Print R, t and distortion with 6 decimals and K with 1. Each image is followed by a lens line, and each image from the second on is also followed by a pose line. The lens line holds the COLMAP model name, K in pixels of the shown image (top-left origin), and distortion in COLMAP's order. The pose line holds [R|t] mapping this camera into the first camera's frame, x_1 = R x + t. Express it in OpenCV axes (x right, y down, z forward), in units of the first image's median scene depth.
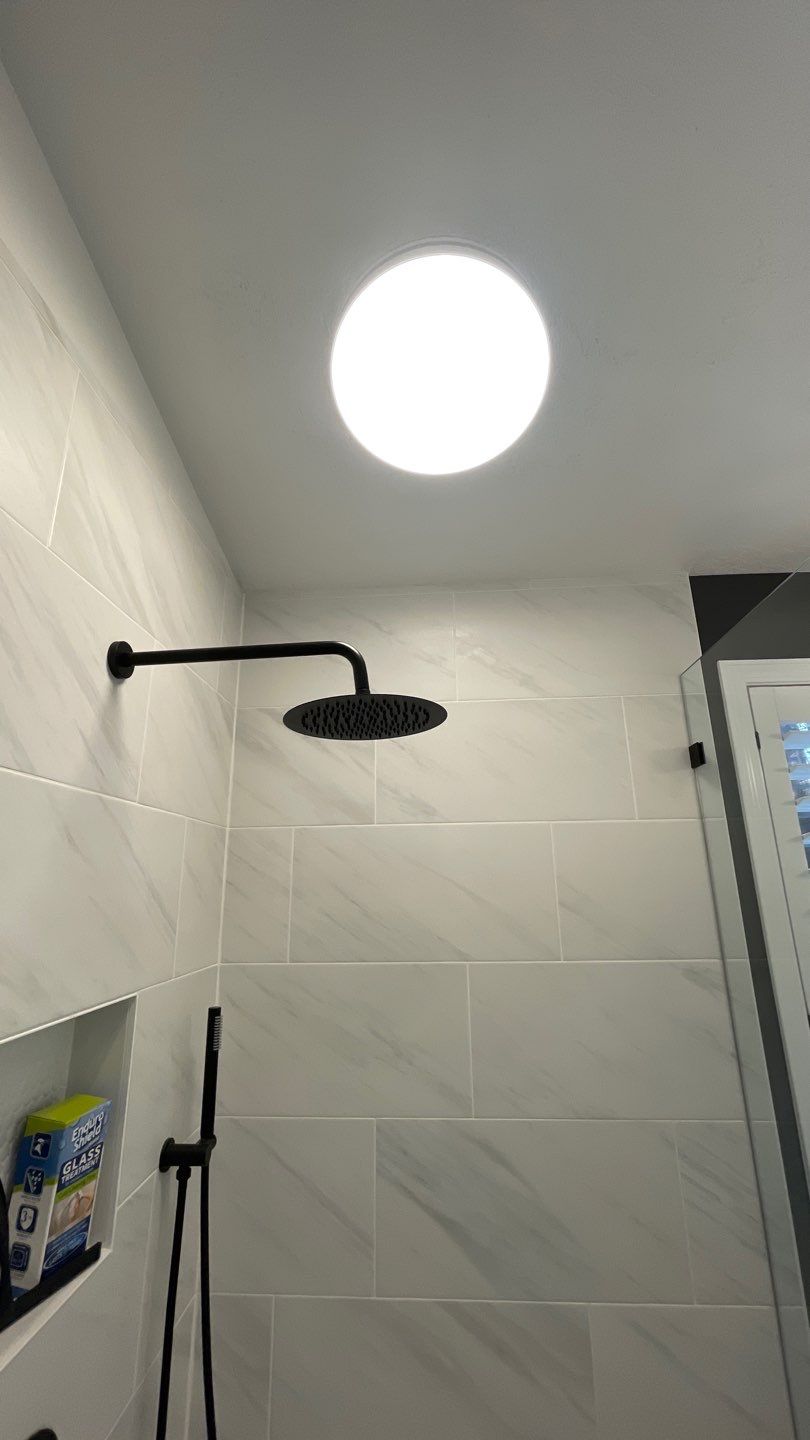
lens RADIAL K [[579.7, 0, 405.0], [0, 579.7, 723.4], [0, 0, 1]] dist [-0.002101, -0.000177]
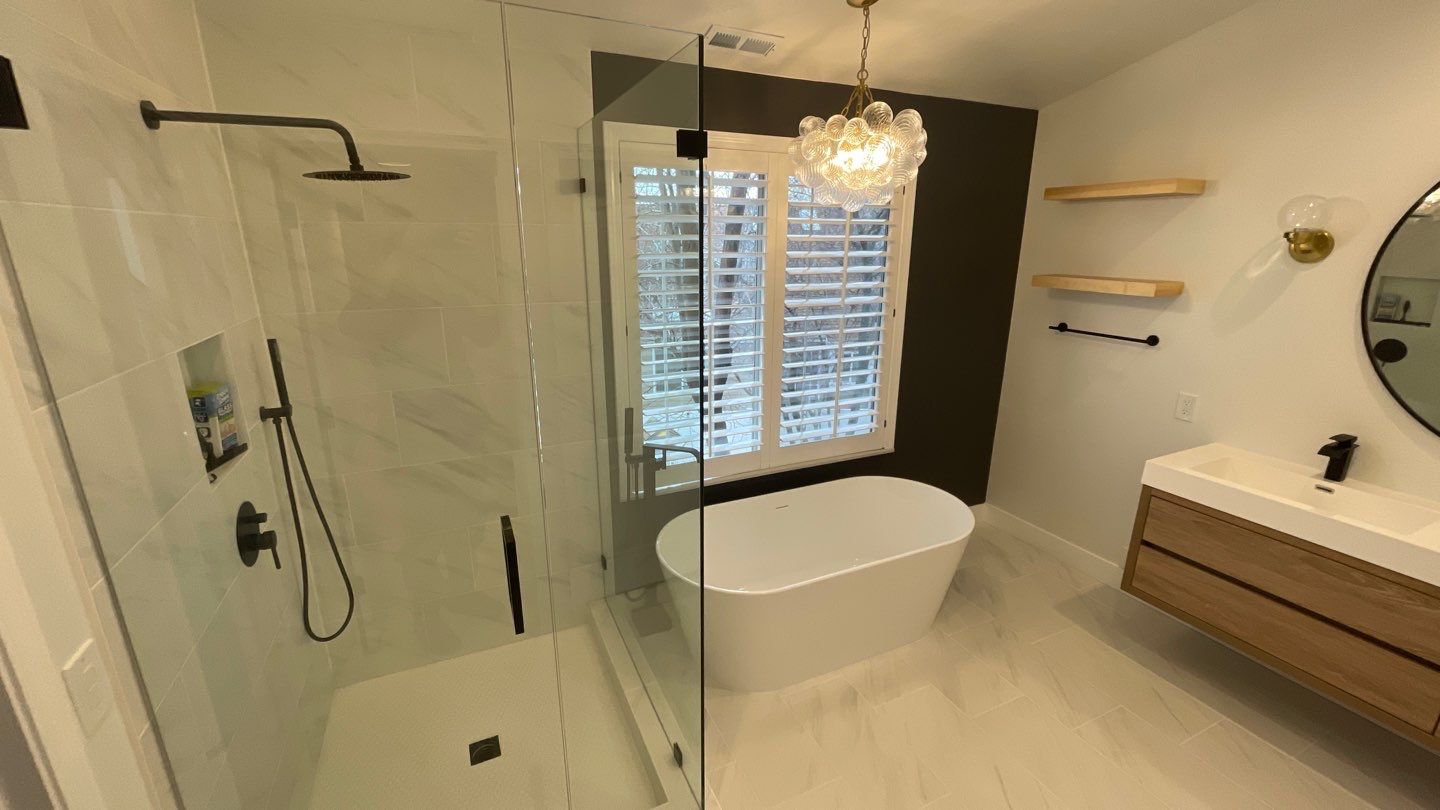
lens RADIAL K [[579.7, 0, 713.1], [0, 579.7, 399.8], [0, 0, 1]] dist [-0.002101, -0.000177]
pose [[0.880262, -0.109900, 0.461586, -0.004255], [-0.144972, 0.863995, 0.482178, -0.324510], [-0.451799, -0.491360, 0.744609, -0.851848]]
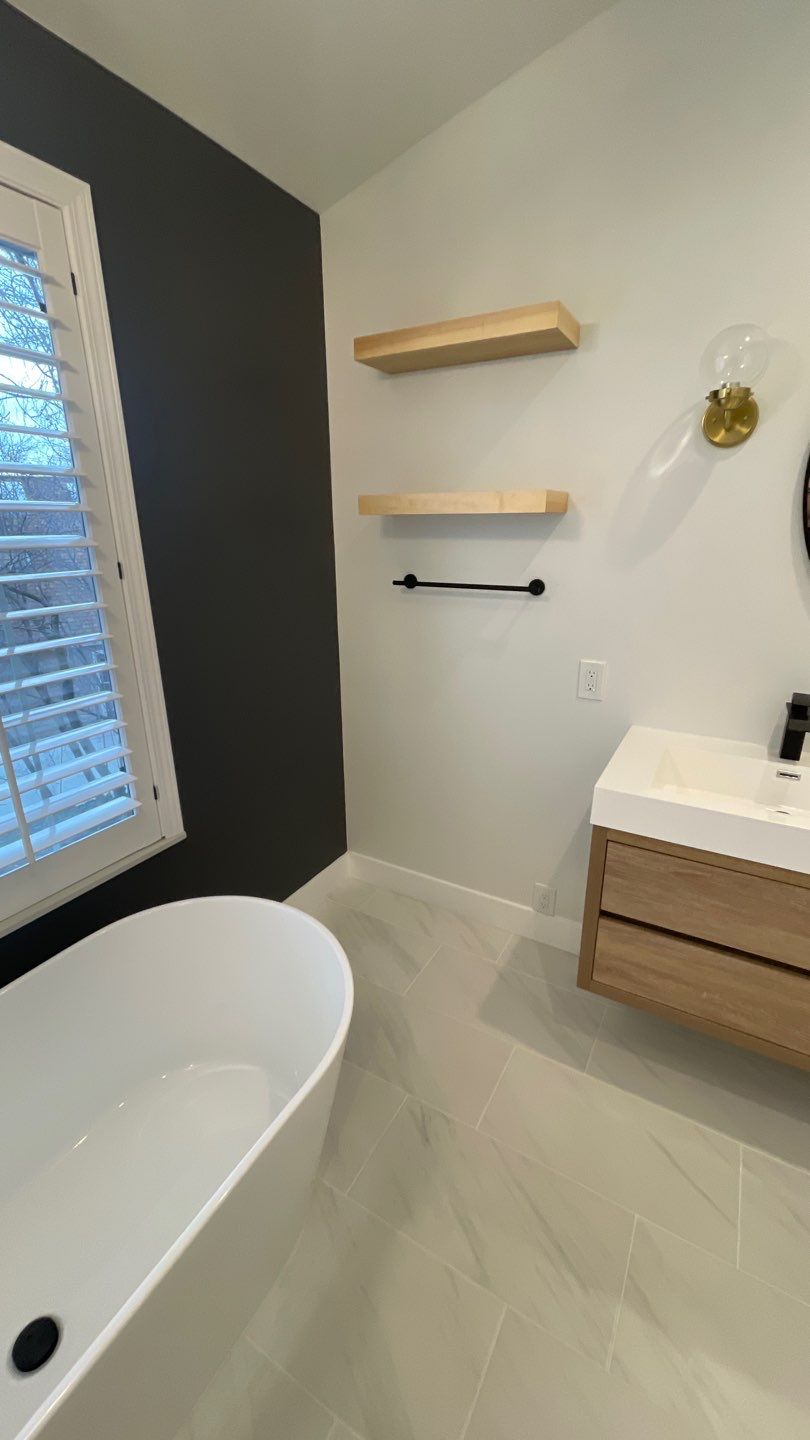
lens RADIAL K [[579.7, 0, 412.3], [0, 579.7, 715.1], [0, 0, 1]] dist [-0.002101, -0.000177]
pose [[0.431674, -0.266851, 0.861654, 1.130927], [-0.250341, 0.882272, 0.398653, 0.121044], [-0.866595, -0.387796, 0.314050, -0.100372]]
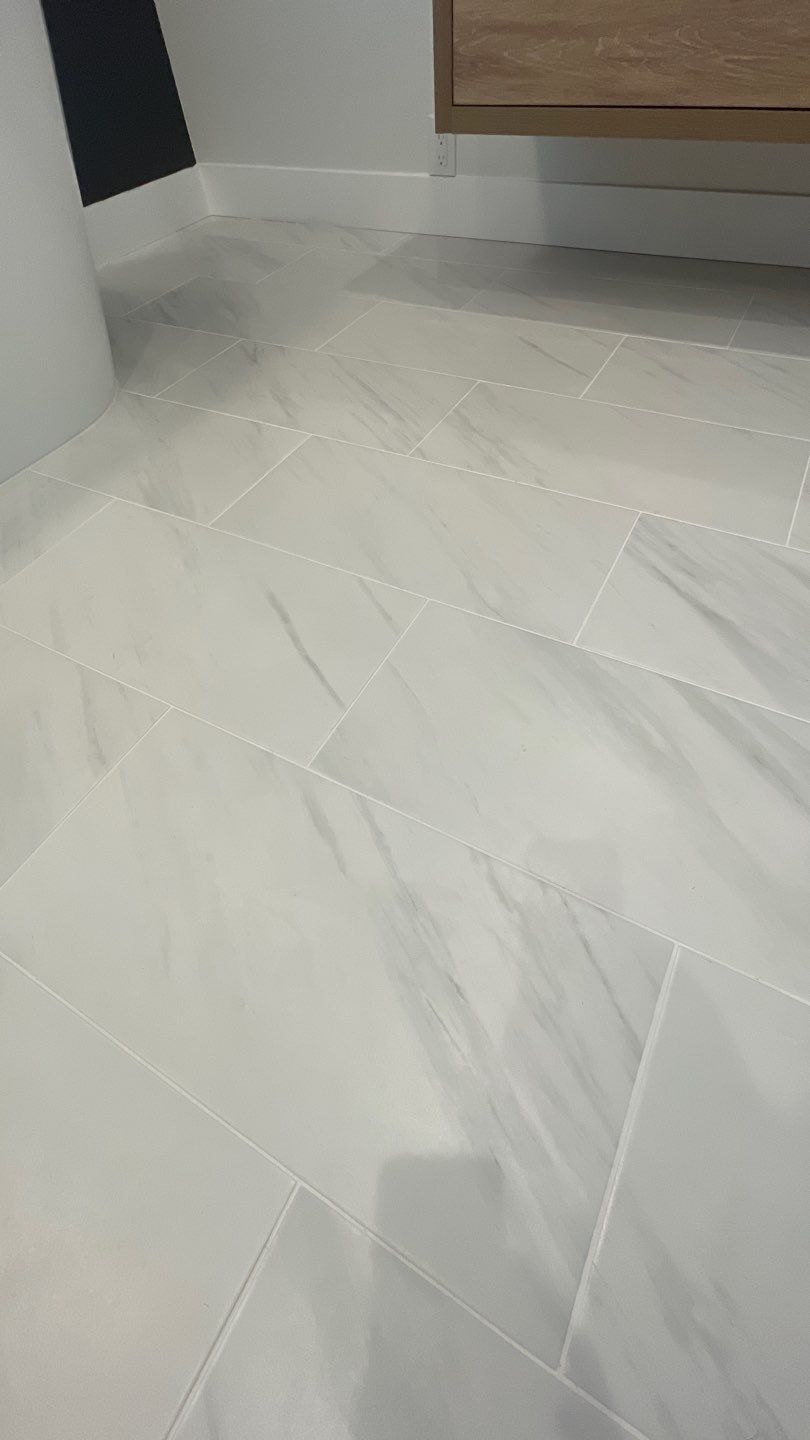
lens RADIAL K [[579.7, 0, 410.6], [0, 579.7, 716.1], [0, 0, 1]] dist [-0.002101, -0.000177]
pose [[0.418542, -0.733778, 0.535156, 1.042498], [-0.198312, 0.501191, 0.842306, 0.826433], [-0.886281, -0.458669, 0.064252, -0.742429]]
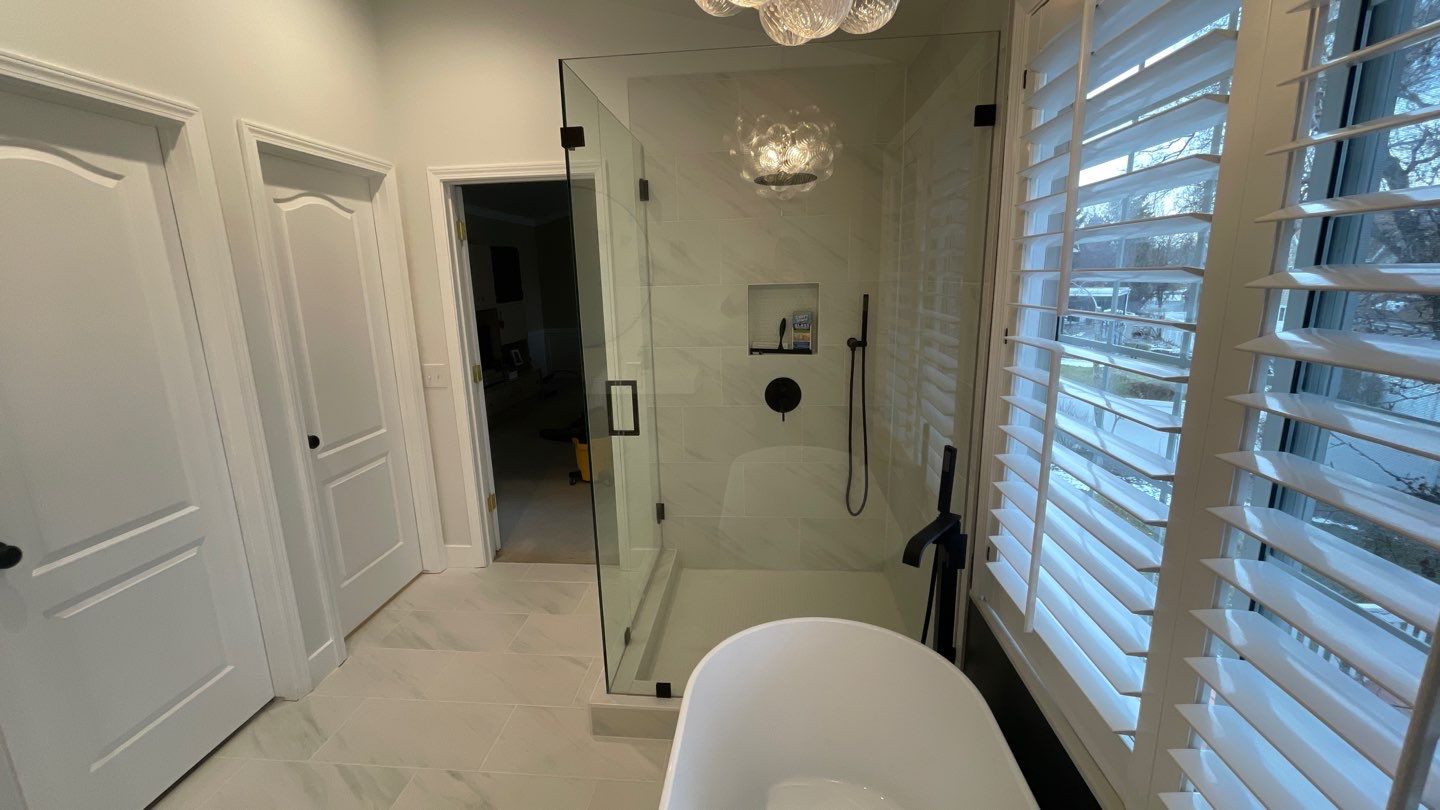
lens RADIAL K [[579.7, 0, 723.9], [0, 579.7, 404.6], [0, 0, 1]] dist [-0.002101, -0.000177]
pose [[-0.012631, 0.231889, -0.972660, 2.100431], [0.304157, 0.927535, 0.217181, 0.221855], [0.952538, -0.293098, -0.082246, 0.513325]]
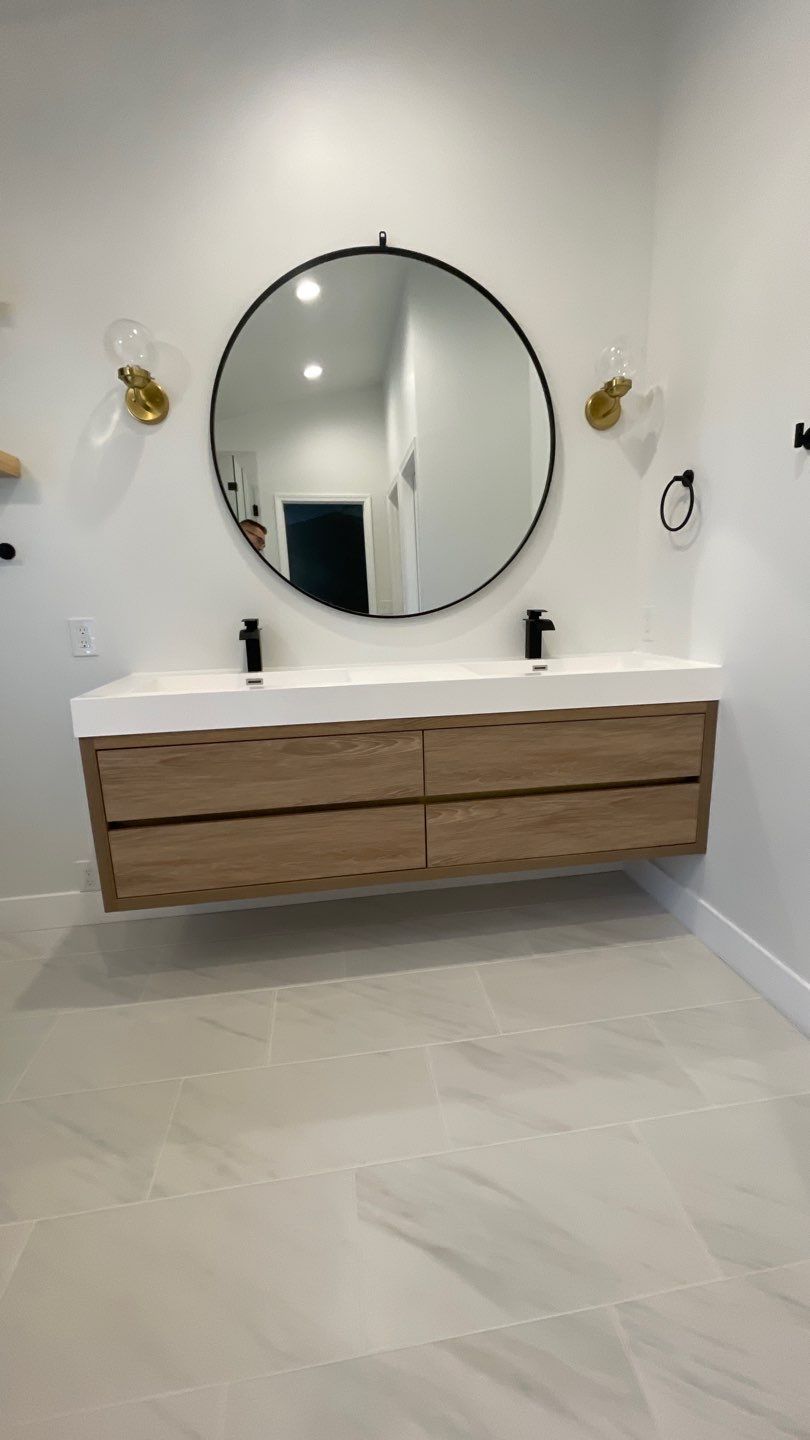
lens RADIAL K [[579.7, 0, 403.1], [0, 579.7, 718.2], [0, 0, 1]] dist [-0.002101, -0.000177]
pose [[-0.203087, -0.176390, 0.963142, 0.907277], [-0.233686, 0.963948, 0.127263, 0.348752], [-0.950866, -0.199227, -0.236985, -0.518602]]
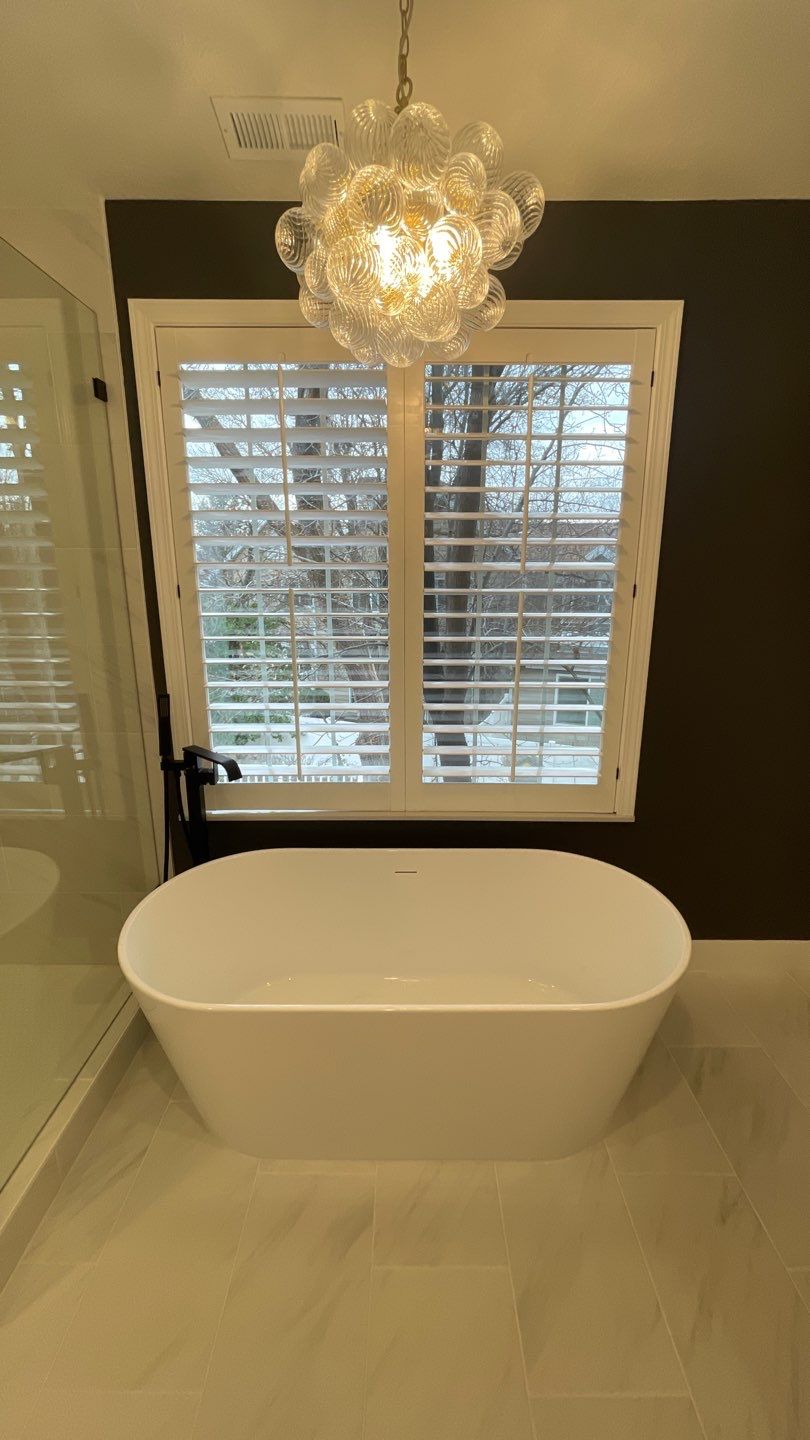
lens RADIAL K [[579.7, 0, 398.4], [0, 579.7, 710.7], [0, 0, 1]] dist [-0.002101, -0.000177]
pose [[0.998484, 0.000474, 0.055035, 1.291022], [-0.028387, 0.861133, 0.507587, -0.002931], [-0.047152, -0.508379, 0.859841, -0.545224]]
